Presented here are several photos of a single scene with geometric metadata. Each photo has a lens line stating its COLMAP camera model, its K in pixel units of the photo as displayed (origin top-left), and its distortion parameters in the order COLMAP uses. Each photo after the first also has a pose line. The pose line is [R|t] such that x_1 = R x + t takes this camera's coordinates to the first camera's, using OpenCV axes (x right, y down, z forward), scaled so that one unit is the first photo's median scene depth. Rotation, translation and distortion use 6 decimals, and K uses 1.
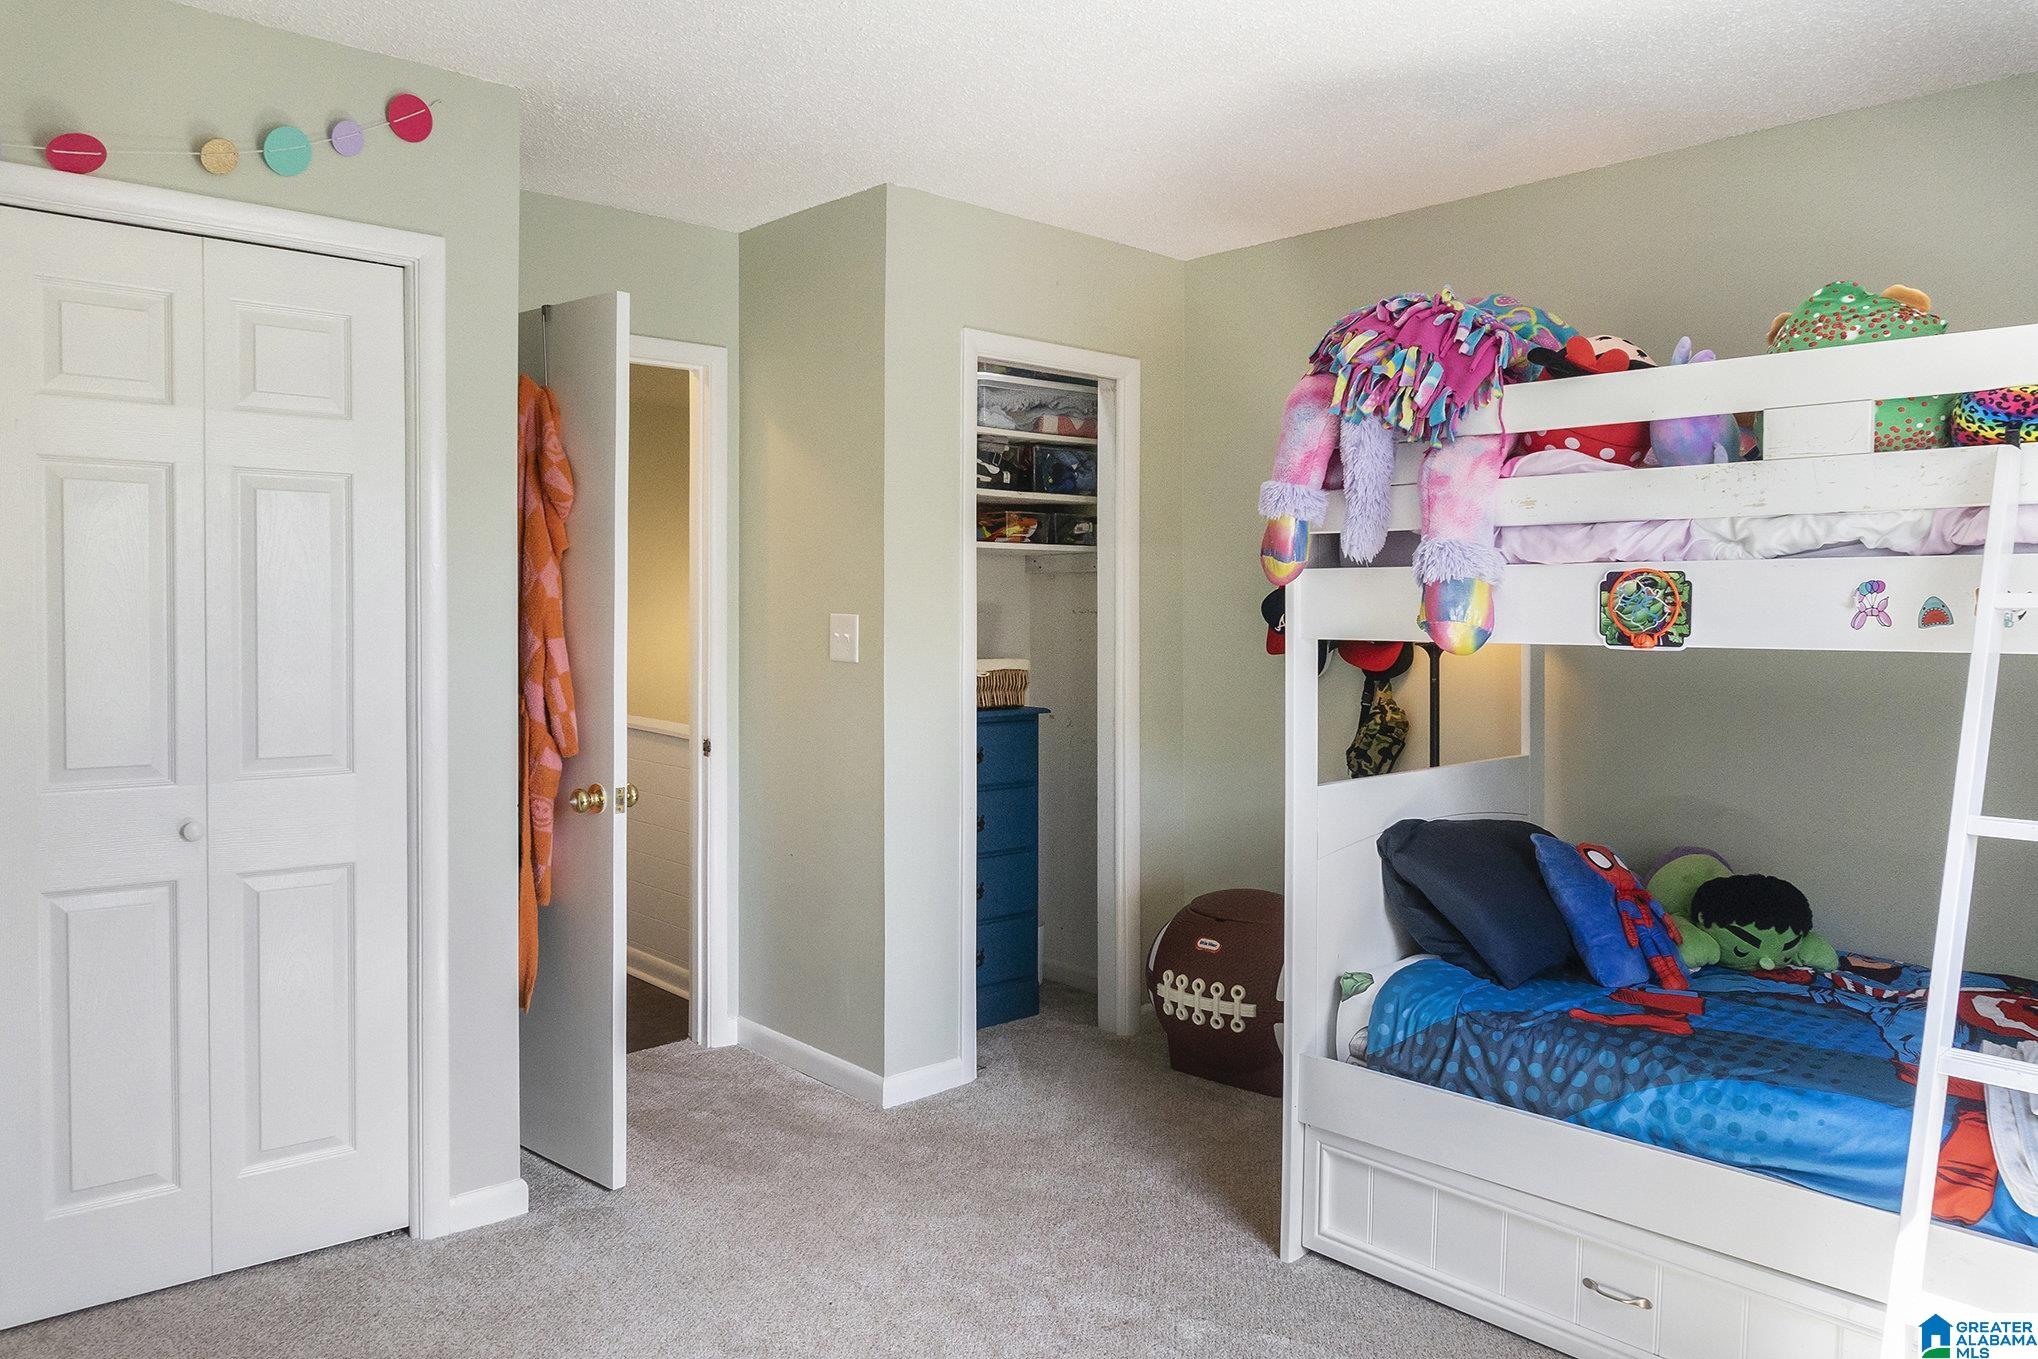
lens RADIAL K [[1450.3, 0, 1019.9], [0, 1450.3, 686.3], [0, 0, 1]] dist [-0.010580, -0.004869]
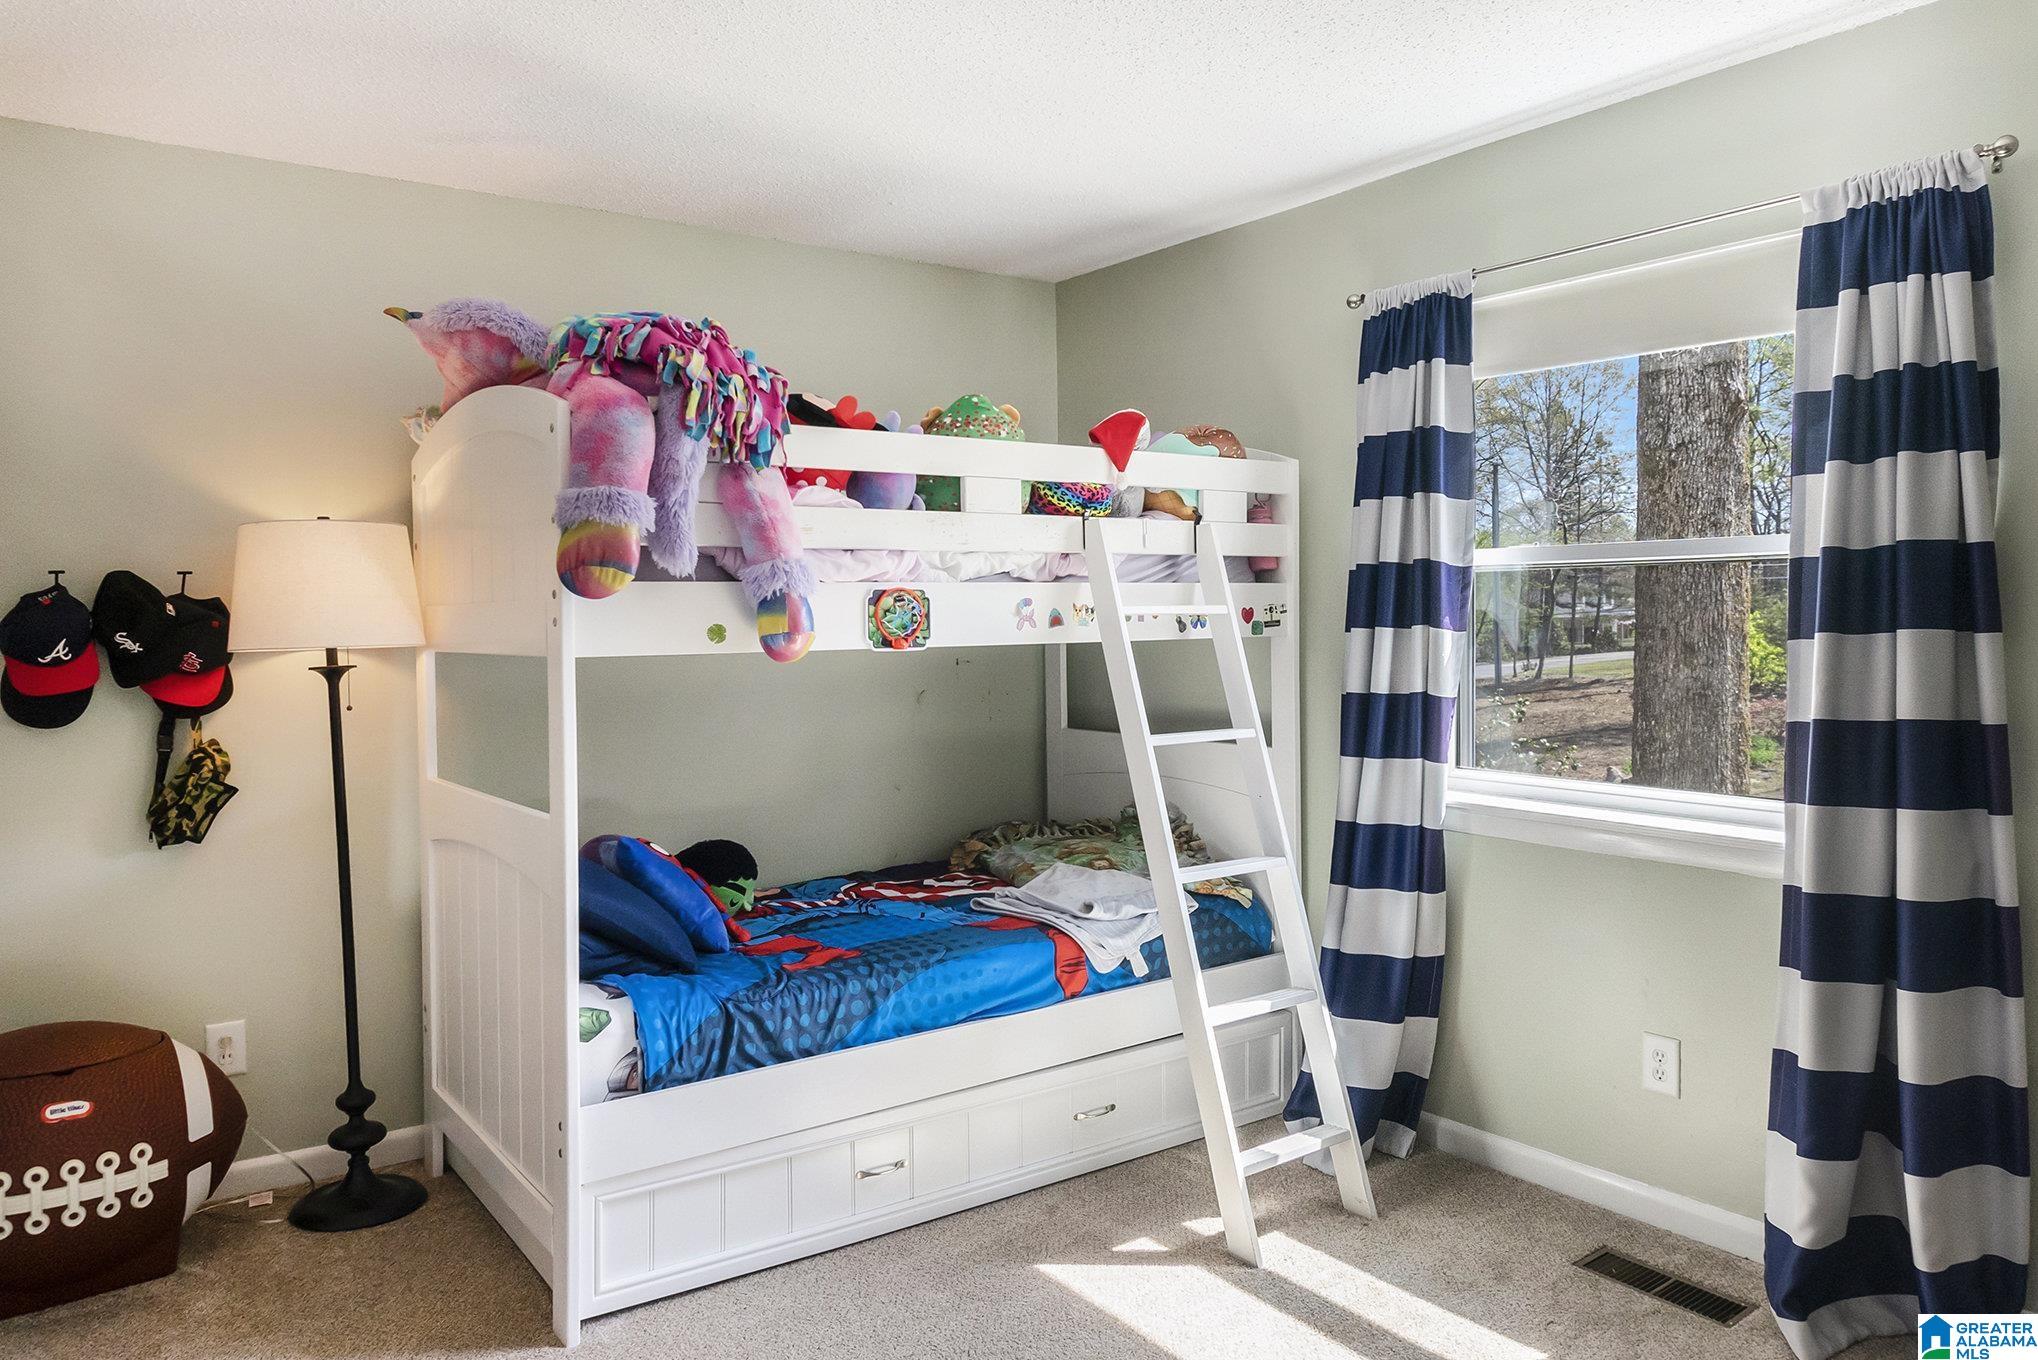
lens RADIAL K [[1450.3, 0, 1022.1], [0, 1450.3, 675.4], [0, 0, 1]] dist [-0.010580, -0.004869]
pose [[0.110392, -0.042914, 0.992961, -0.816065], [0.067458, 0.997087, 0.035592, -0.040871], [-0.991596, 0.063055, 0.112965, 0.732078]]
